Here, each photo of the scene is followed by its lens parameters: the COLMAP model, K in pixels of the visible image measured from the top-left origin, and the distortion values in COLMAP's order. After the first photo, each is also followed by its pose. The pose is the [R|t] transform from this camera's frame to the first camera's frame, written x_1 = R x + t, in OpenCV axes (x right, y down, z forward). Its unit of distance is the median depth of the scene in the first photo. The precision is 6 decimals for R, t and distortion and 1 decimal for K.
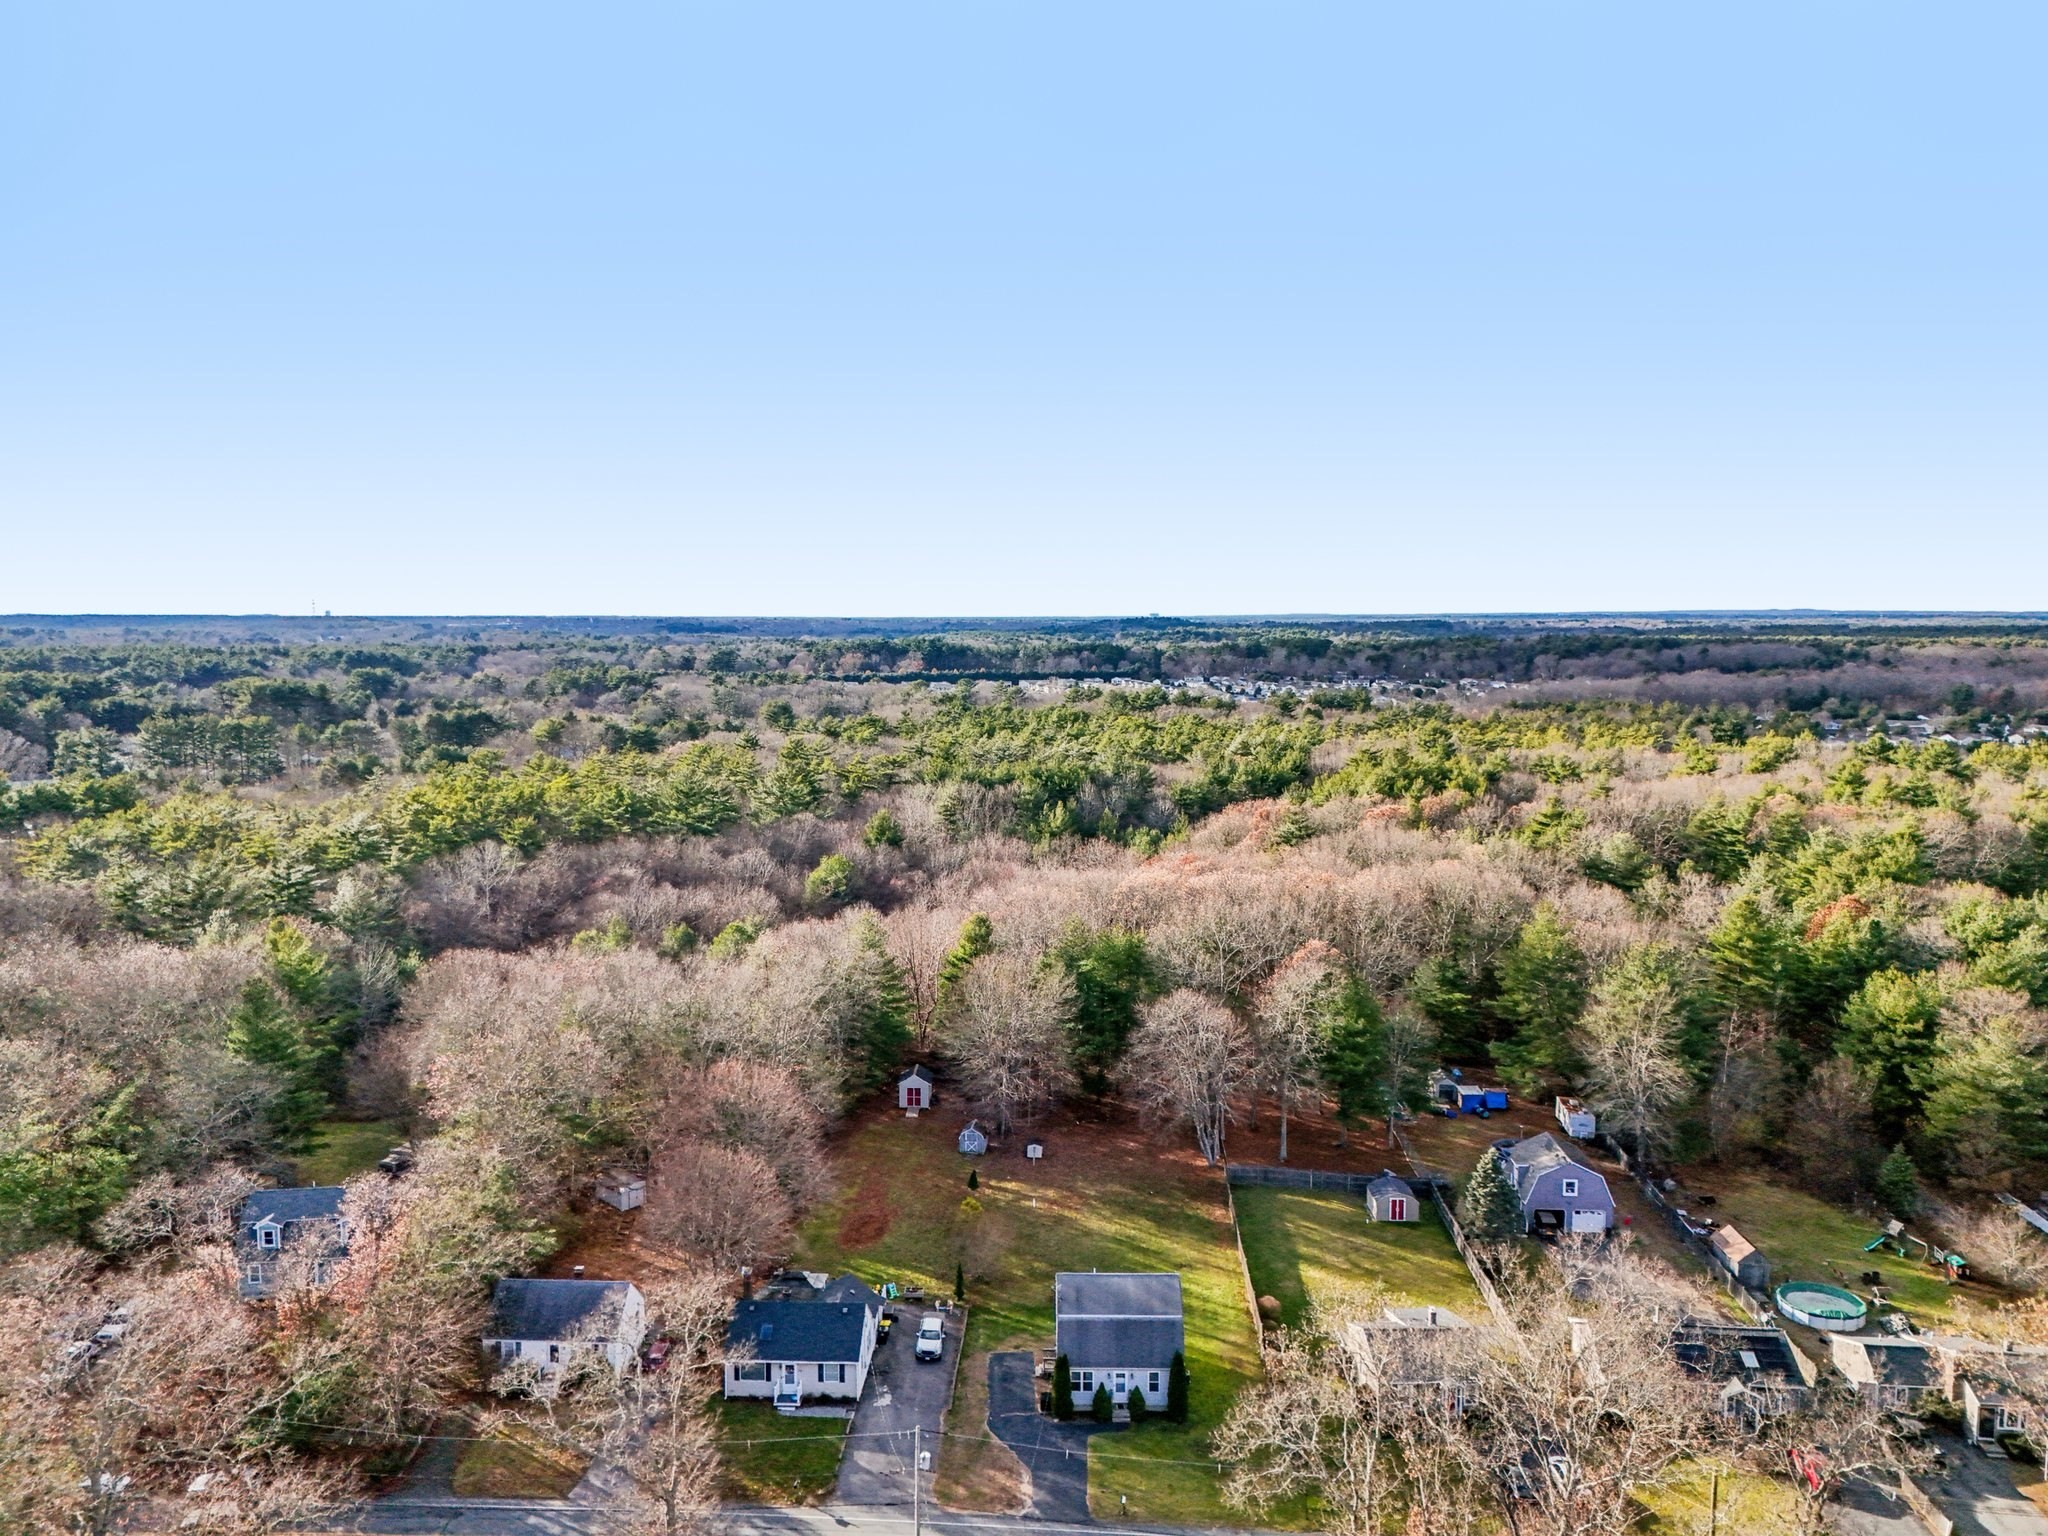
lens RADIAL K [[1507.0, 0, 1024.0], [0, 1507.0, 768.0], [0, 0, 1]] dist [0.082854, -0.093772]
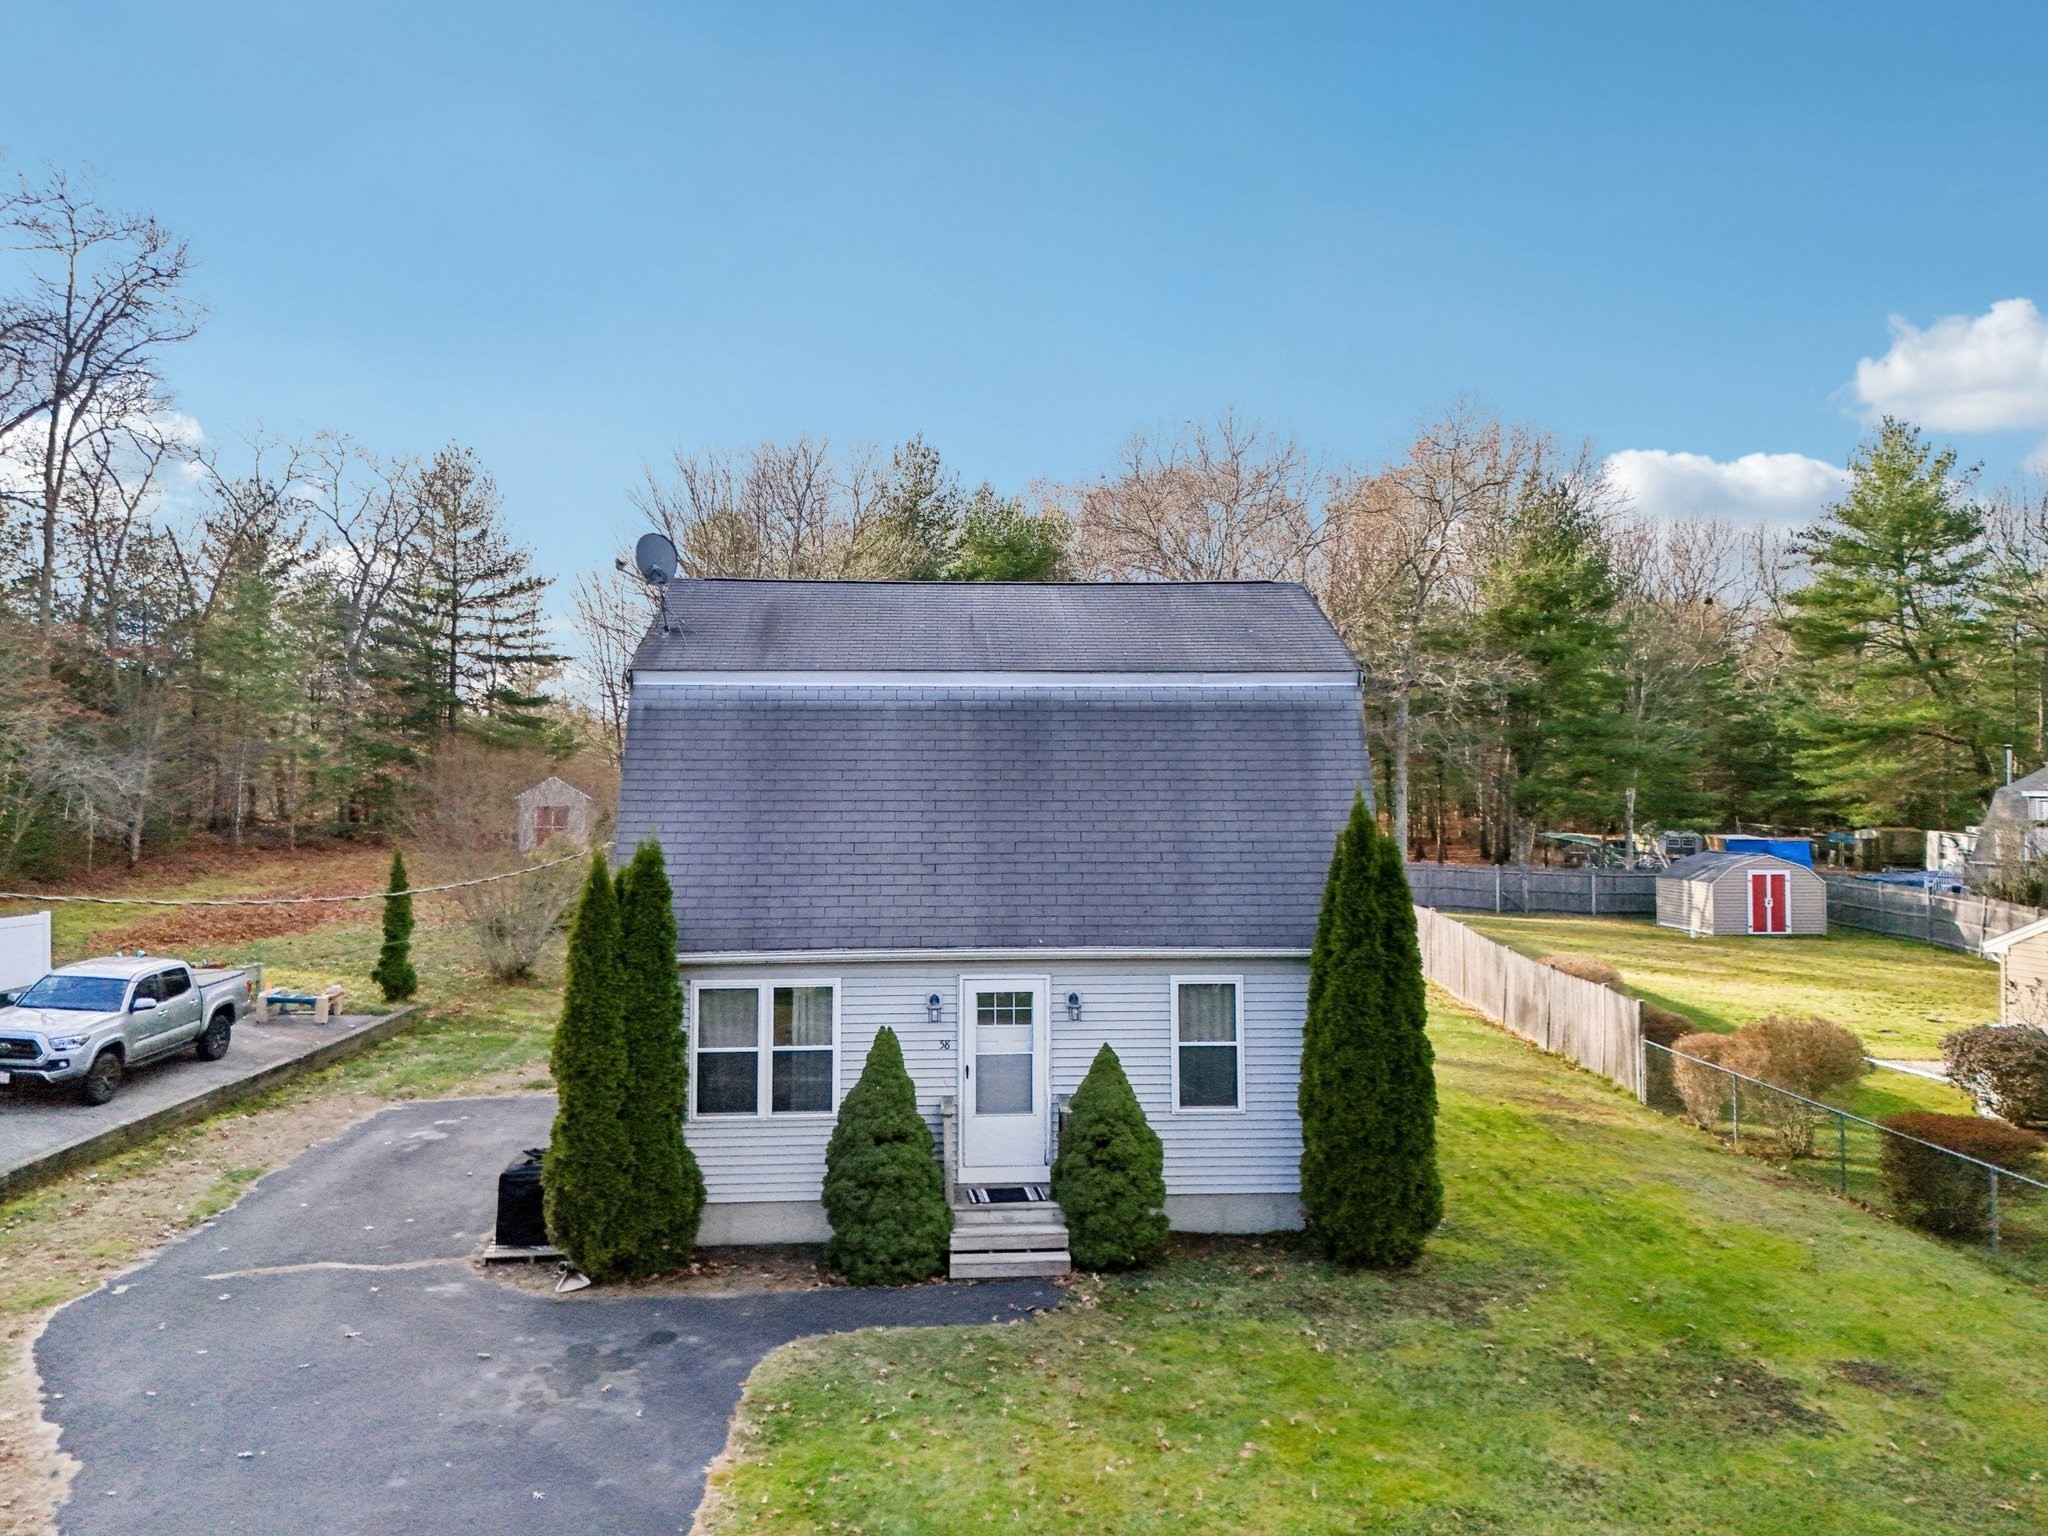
lens RADIAL K [[1507.0, 0, 1024.0], [0, 1507.0, 768.0], [0, 0, 1]] dist [0.082854, -0.093772]
pose [[0.997712, 0.000923, 0.067595, 0.046026], [0.007853, 0.991555, -0.129450, 0.332536], [-0.067144, 0.129685, 0.989279, 0.705447]]
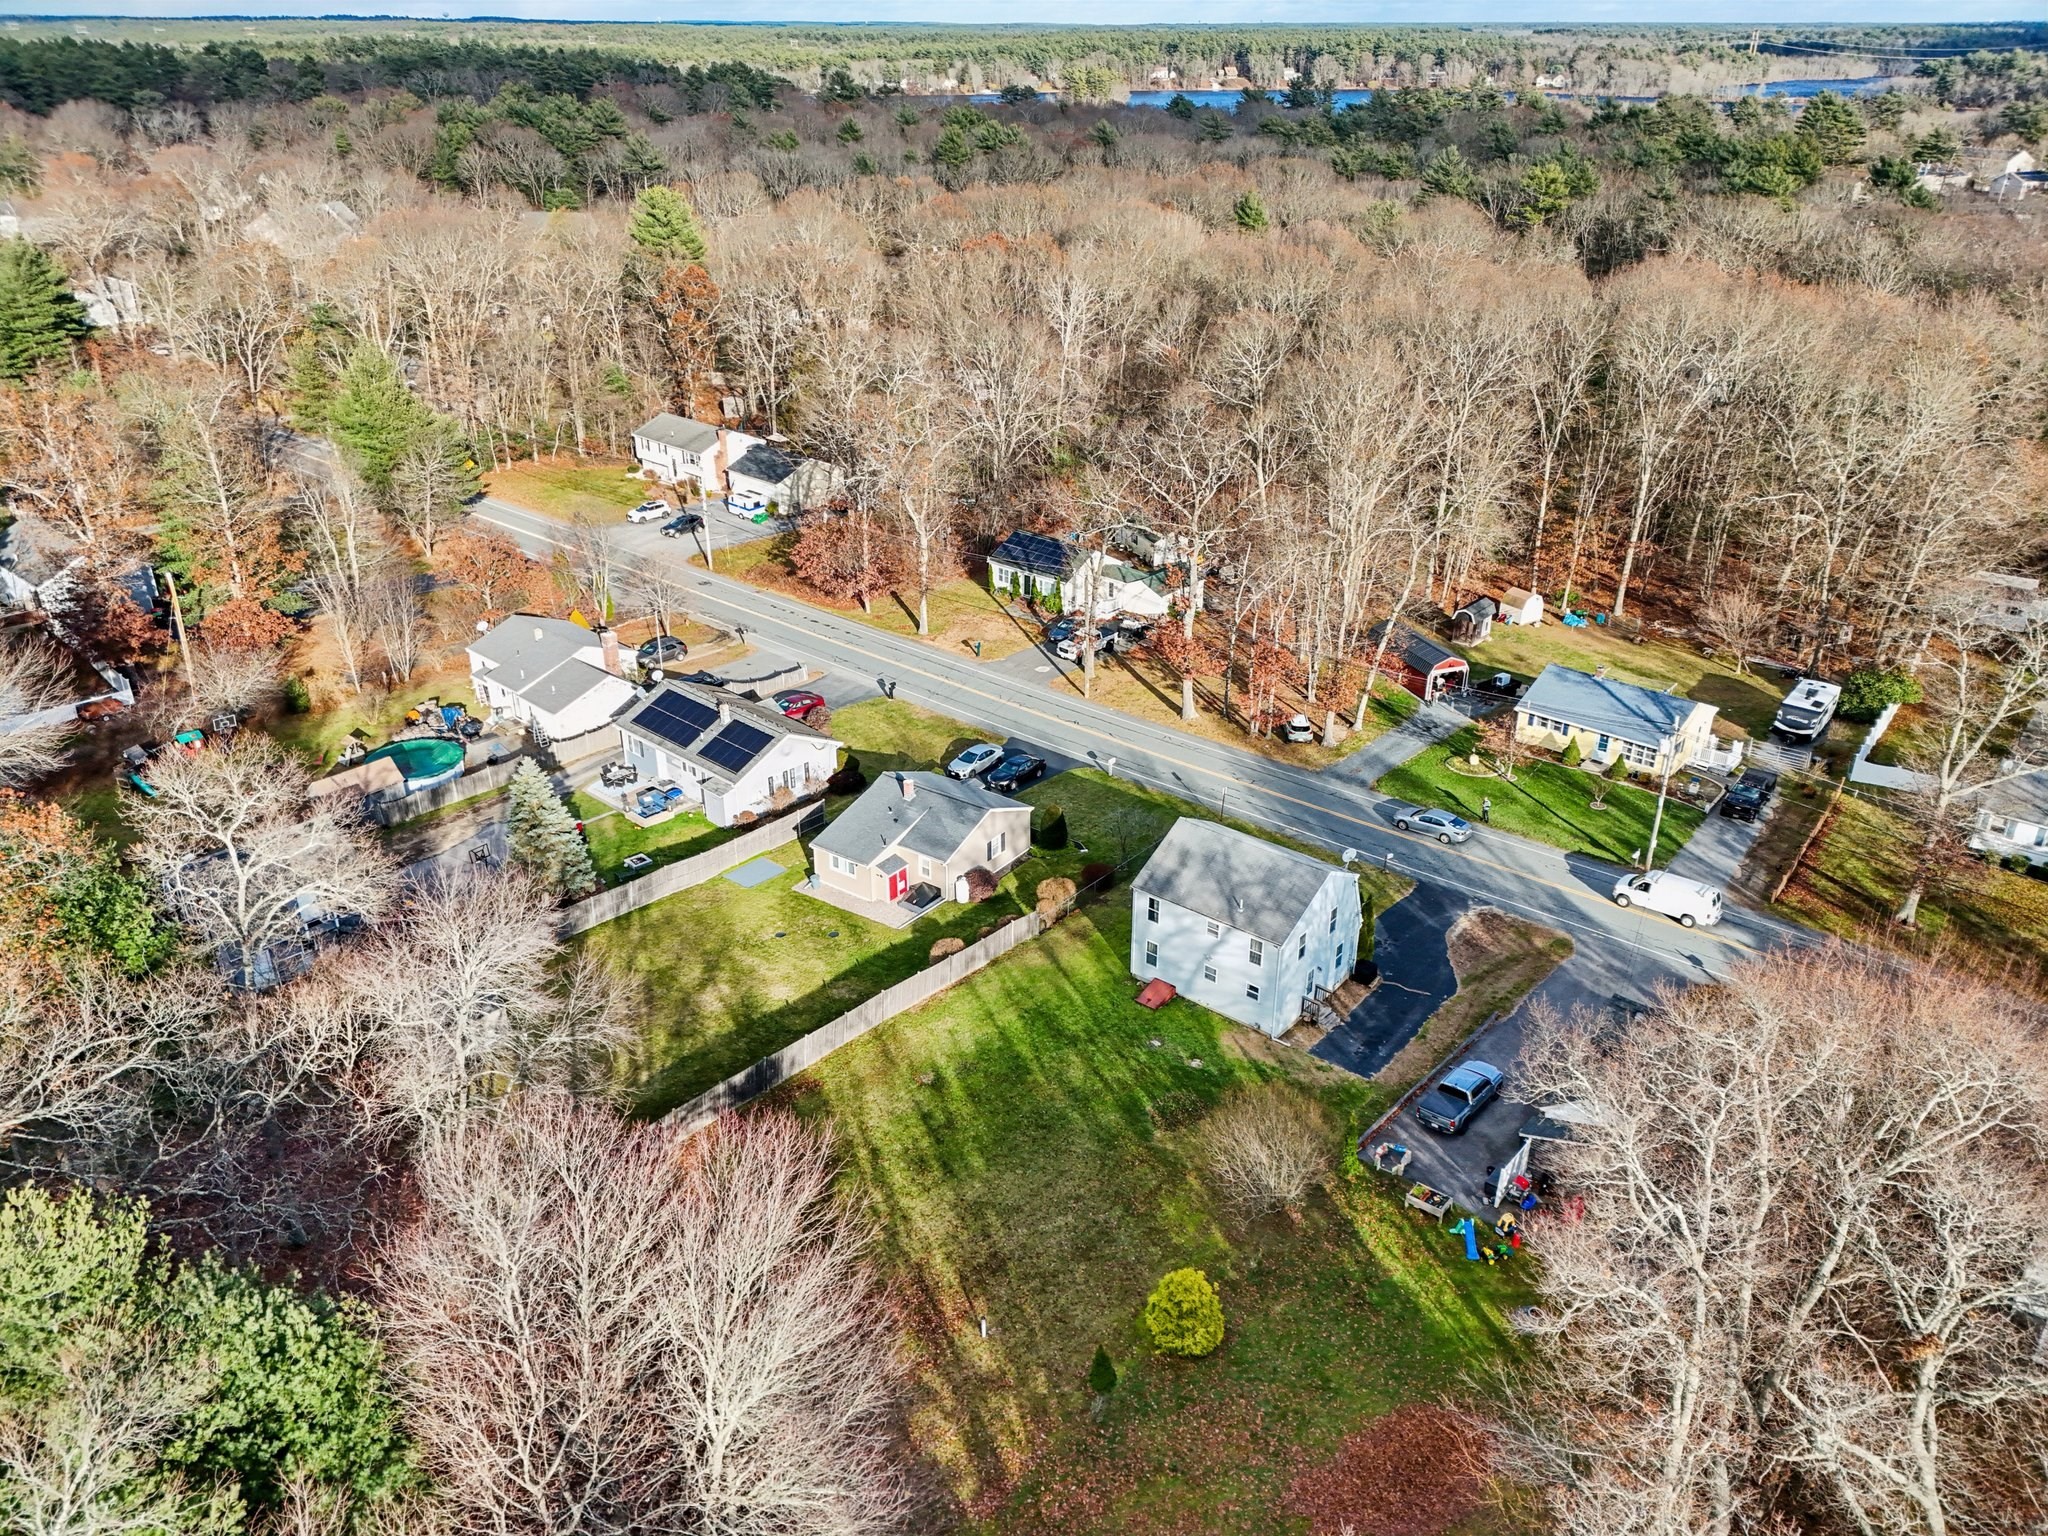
lens RADIAL K [[1507.0, 0, 1024.0], [0, 1507.0, 768.0], [0, 0, 1]] dist [0.082854, -0.093772]
pose [[-0.779744, -0.279898, 0.560051, -0.206650], [0.062309, 0.855377, 0.514245, -0.055189], [-0.622991, 0.435876, -0.649534, 1.312238]]
